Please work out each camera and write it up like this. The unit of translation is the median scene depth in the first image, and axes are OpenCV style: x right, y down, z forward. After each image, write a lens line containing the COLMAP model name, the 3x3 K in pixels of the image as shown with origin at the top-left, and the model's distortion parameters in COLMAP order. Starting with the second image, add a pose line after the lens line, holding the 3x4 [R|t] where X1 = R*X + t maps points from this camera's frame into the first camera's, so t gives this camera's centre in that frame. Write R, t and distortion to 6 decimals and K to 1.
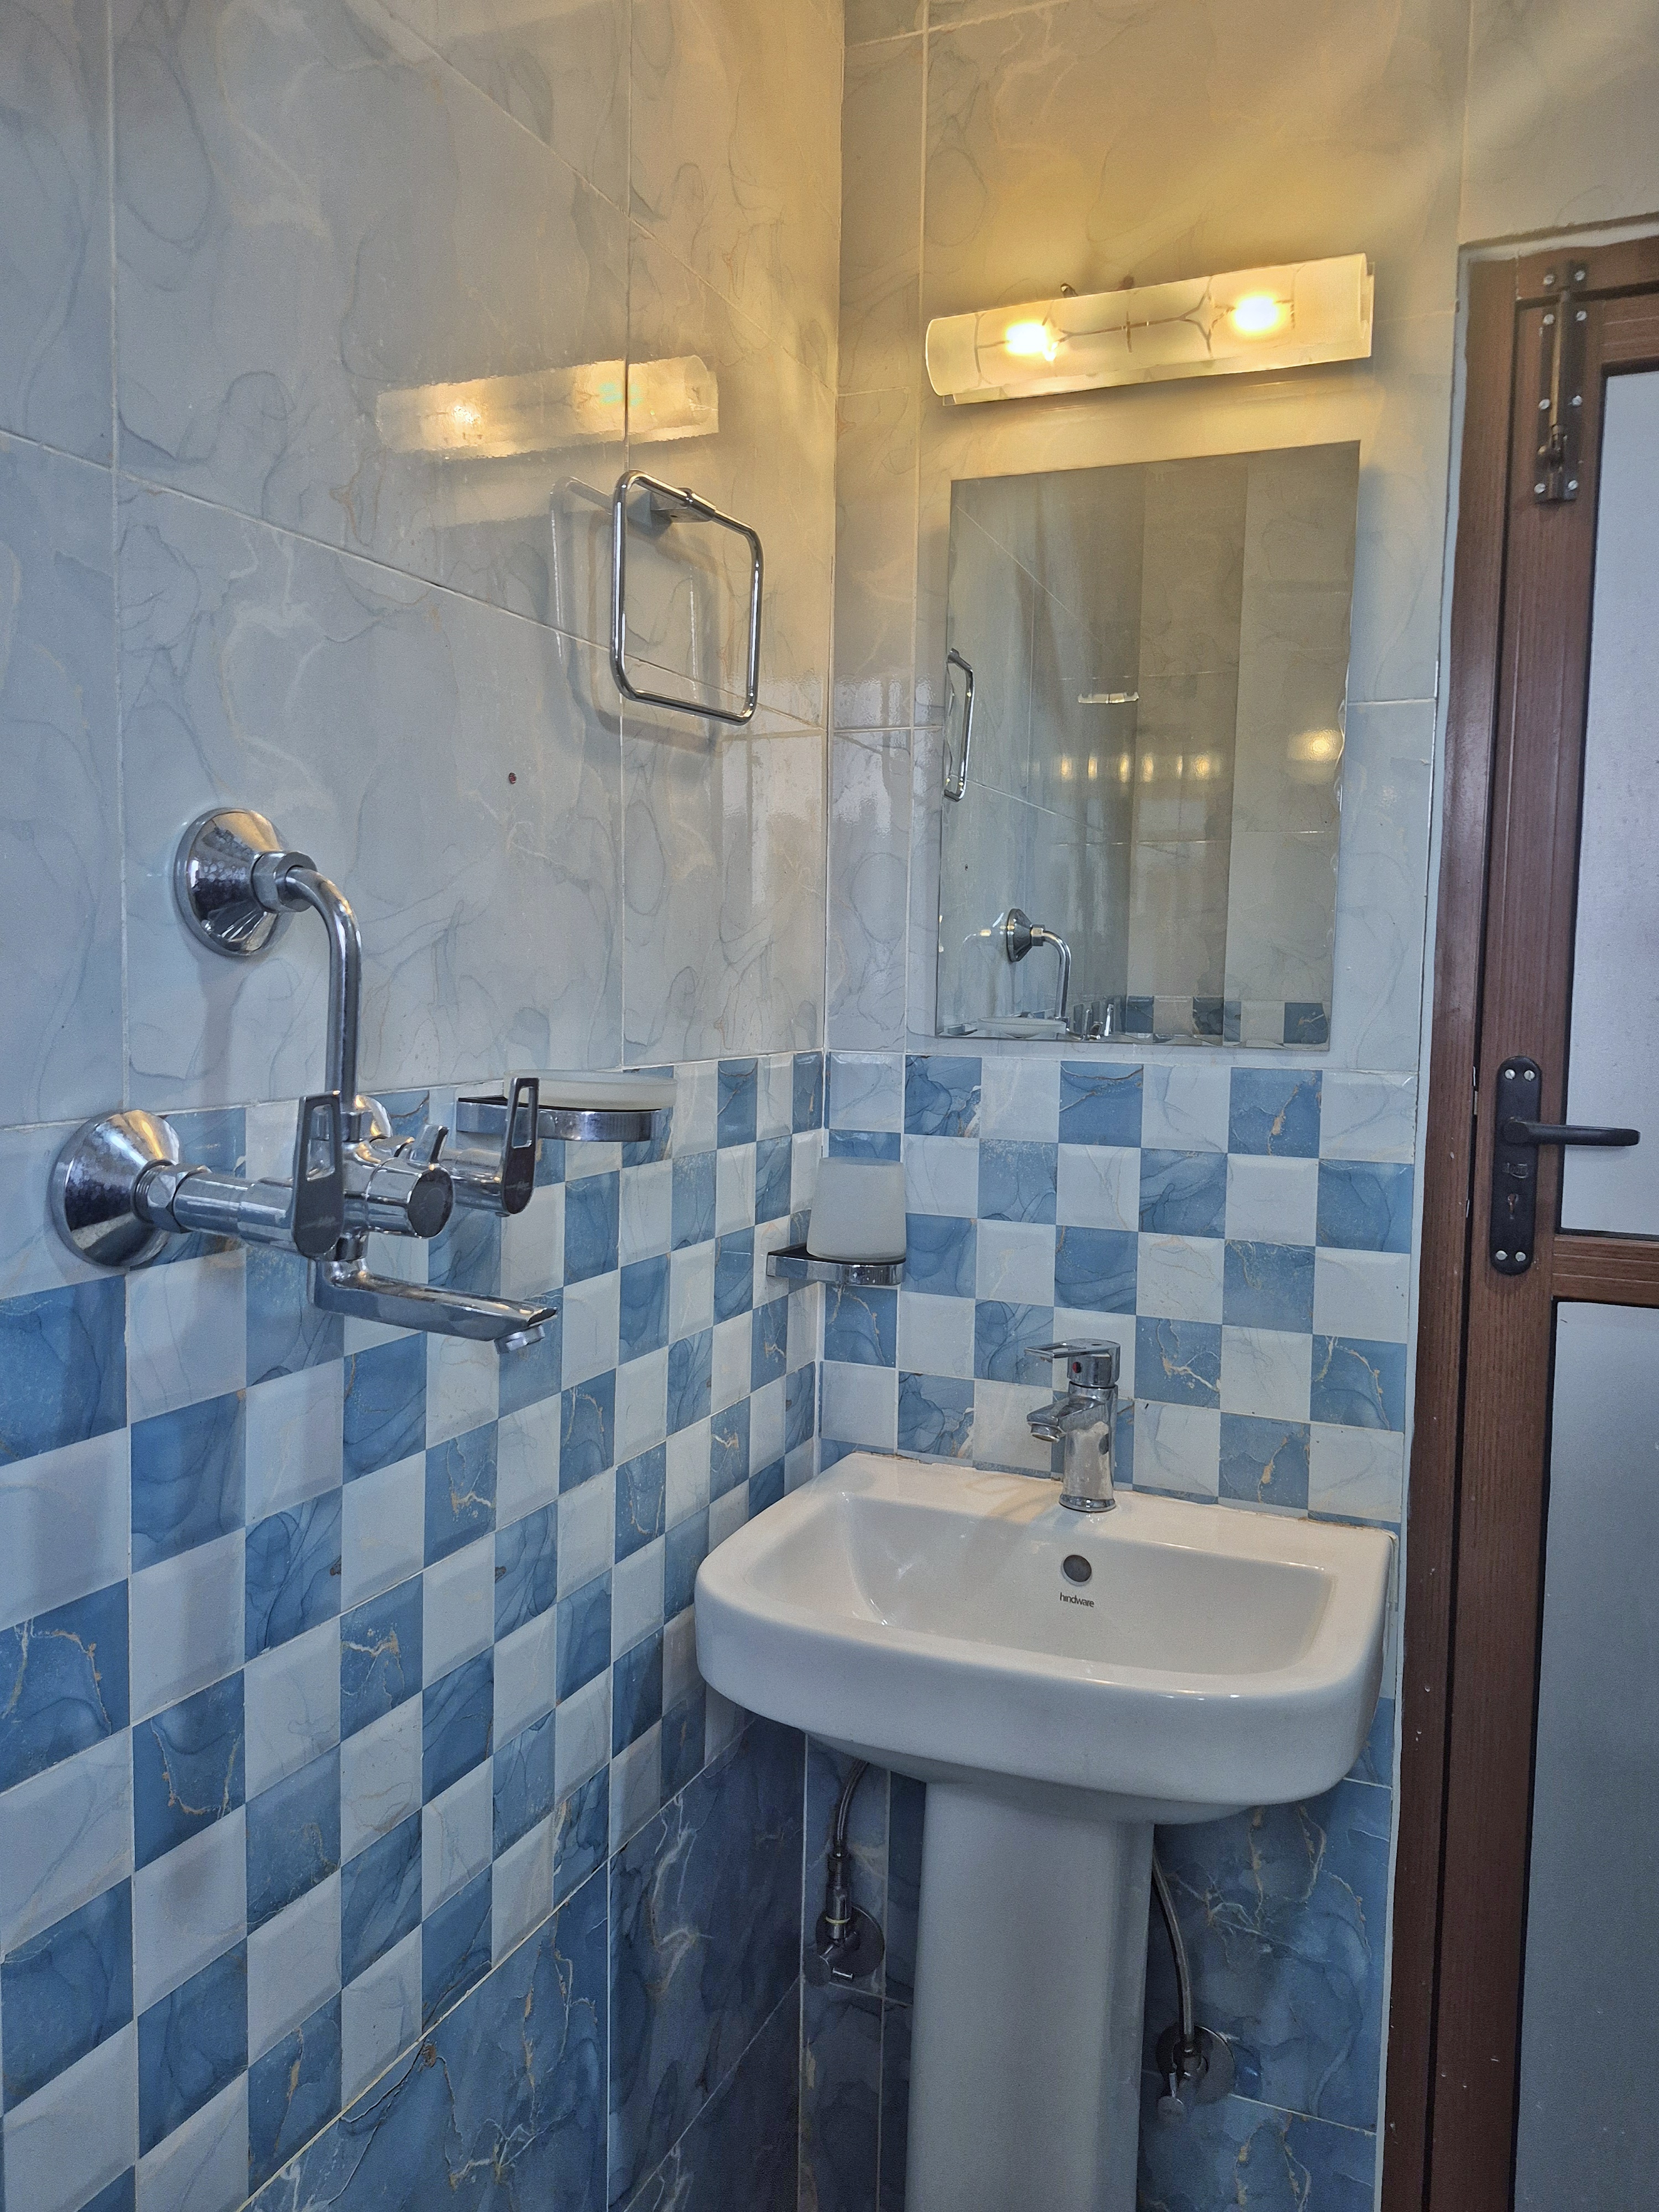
lens RADIAL K [[1575.8, 0, 829.5], [0, 1575.8, 1106.0], [0, 0, 1]] dist [-0.000503, -0.002681]
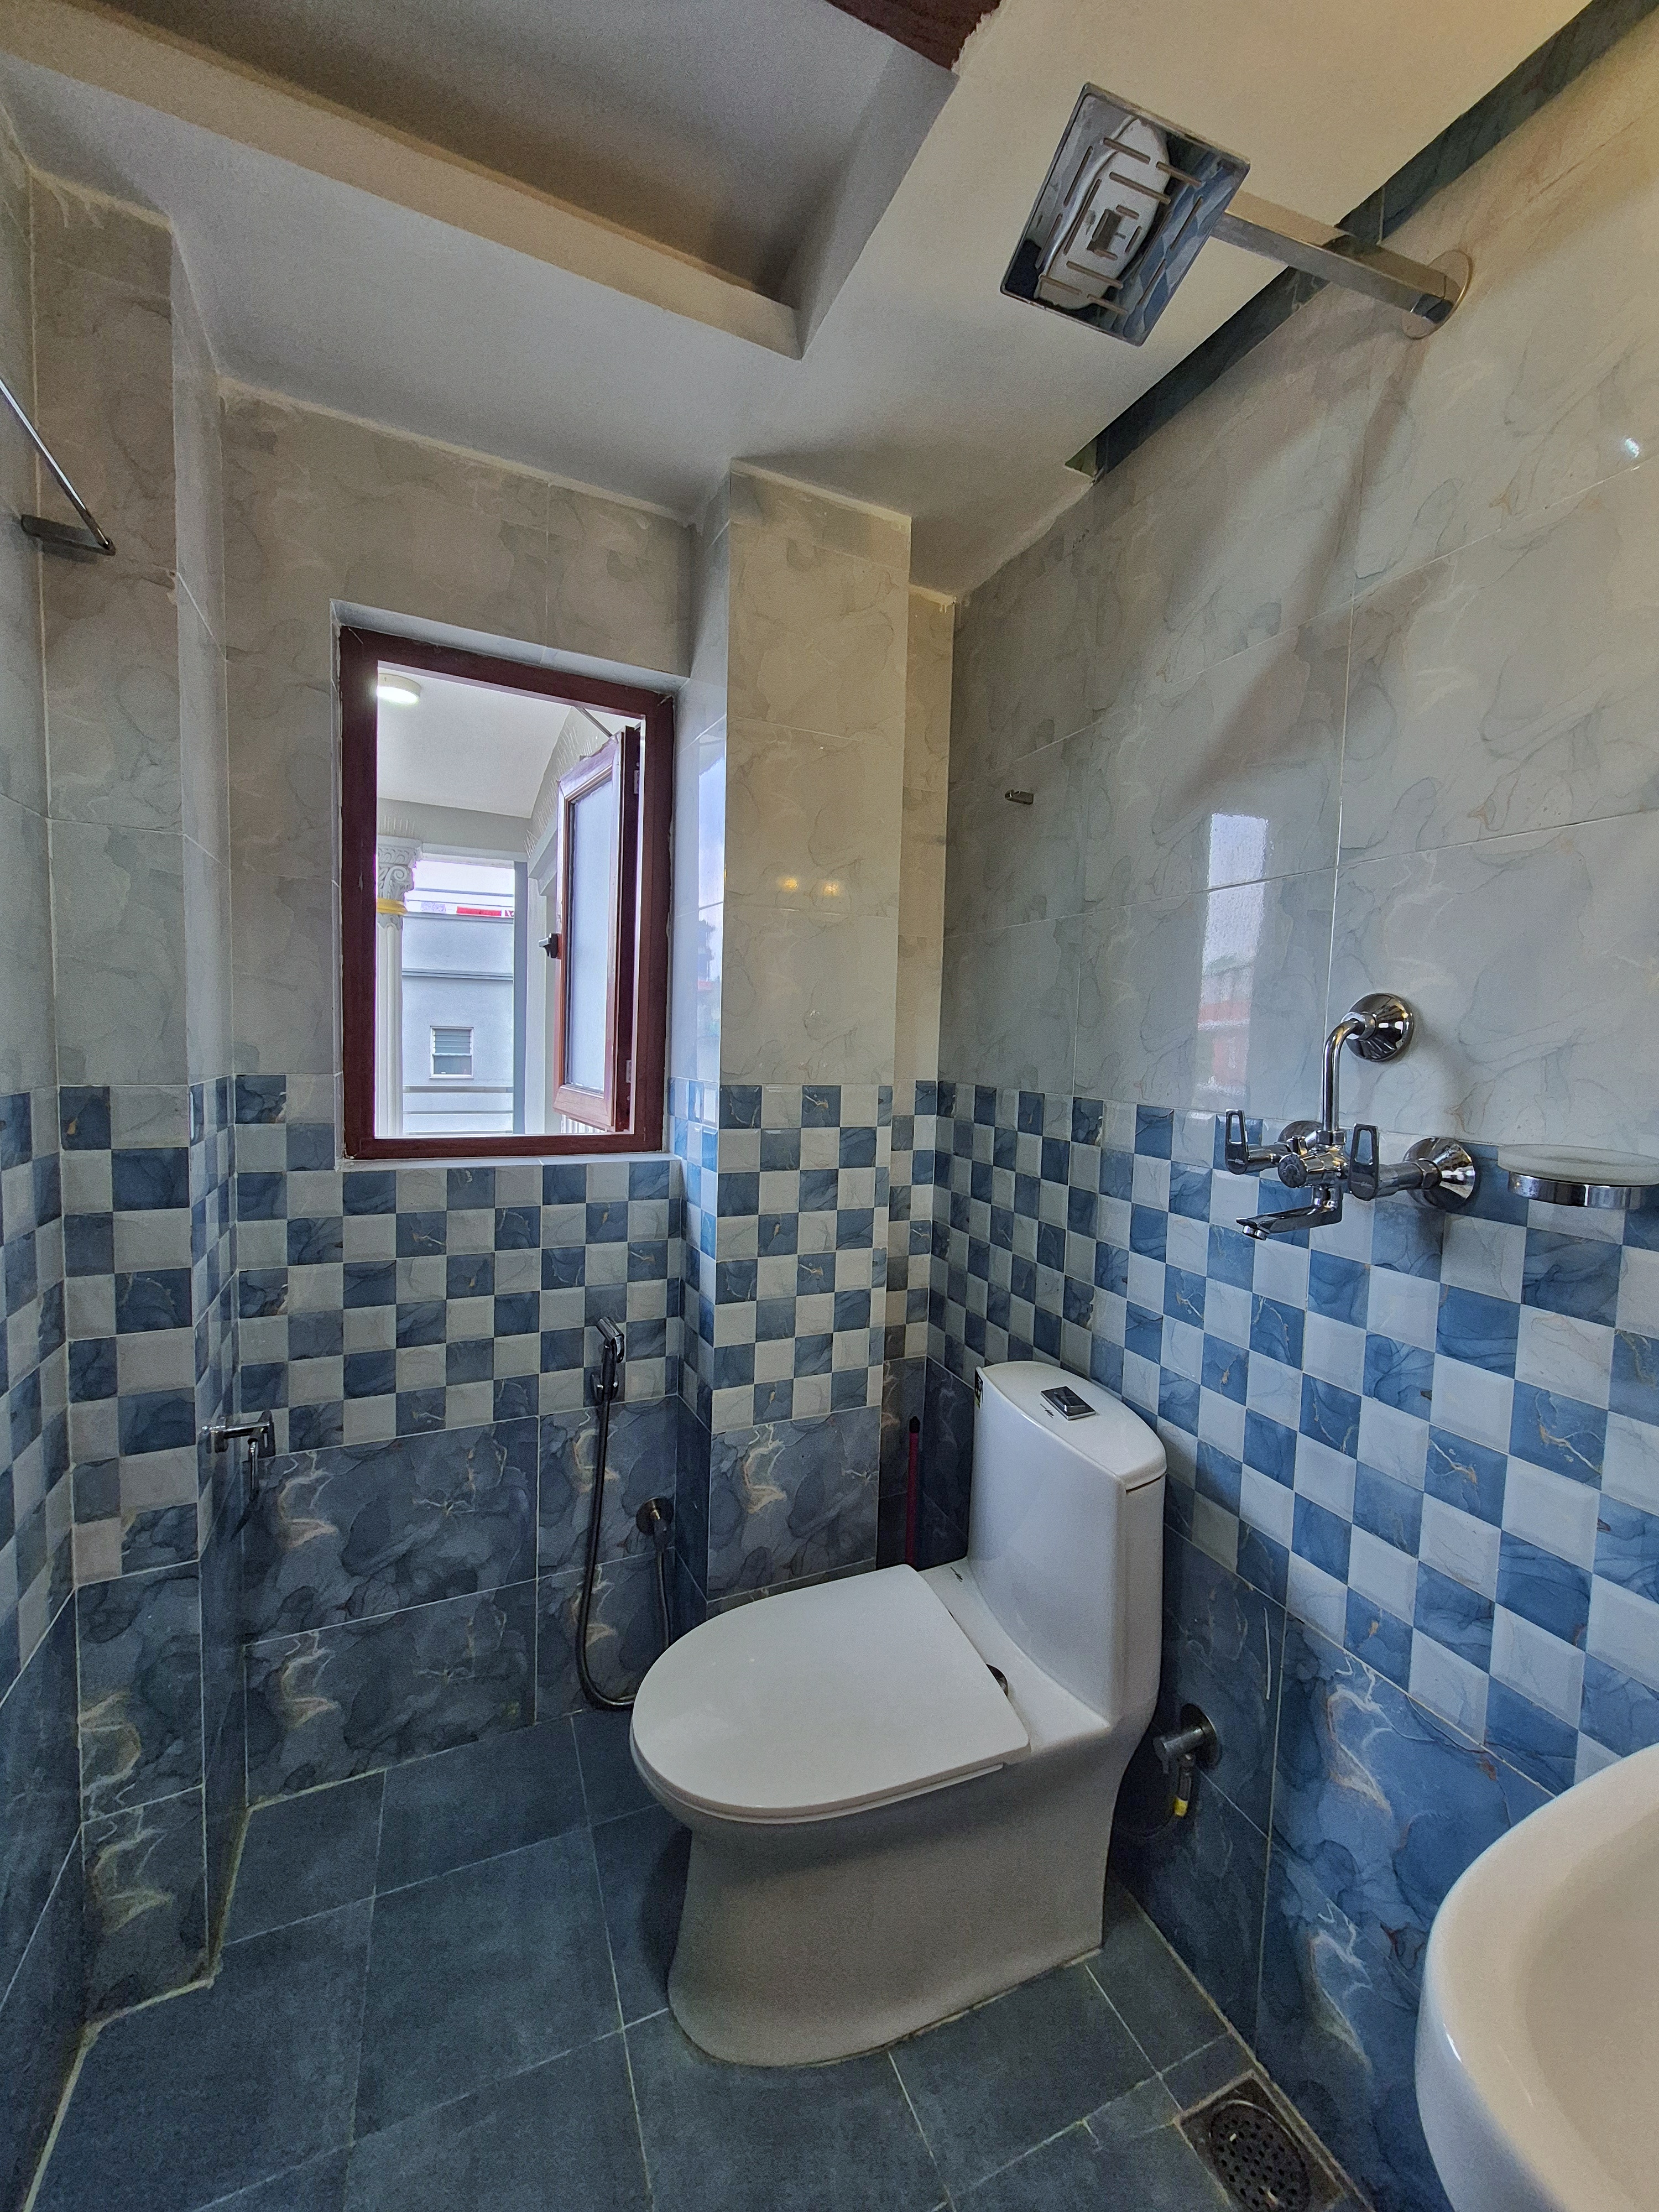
lens RADIAL K [[865.0, 0, 829.5], [0, 865.0, 1106.0], [0, 0, 1]] dist [-0.001991, -0.000858]
pose [[-0.662736, 0.021879, -0.748534, 0.942379], [-0.109254, 0.986053, 0.125553, -0.092783], [0.740840, 0.164989, -0.651102, 1.136906]]
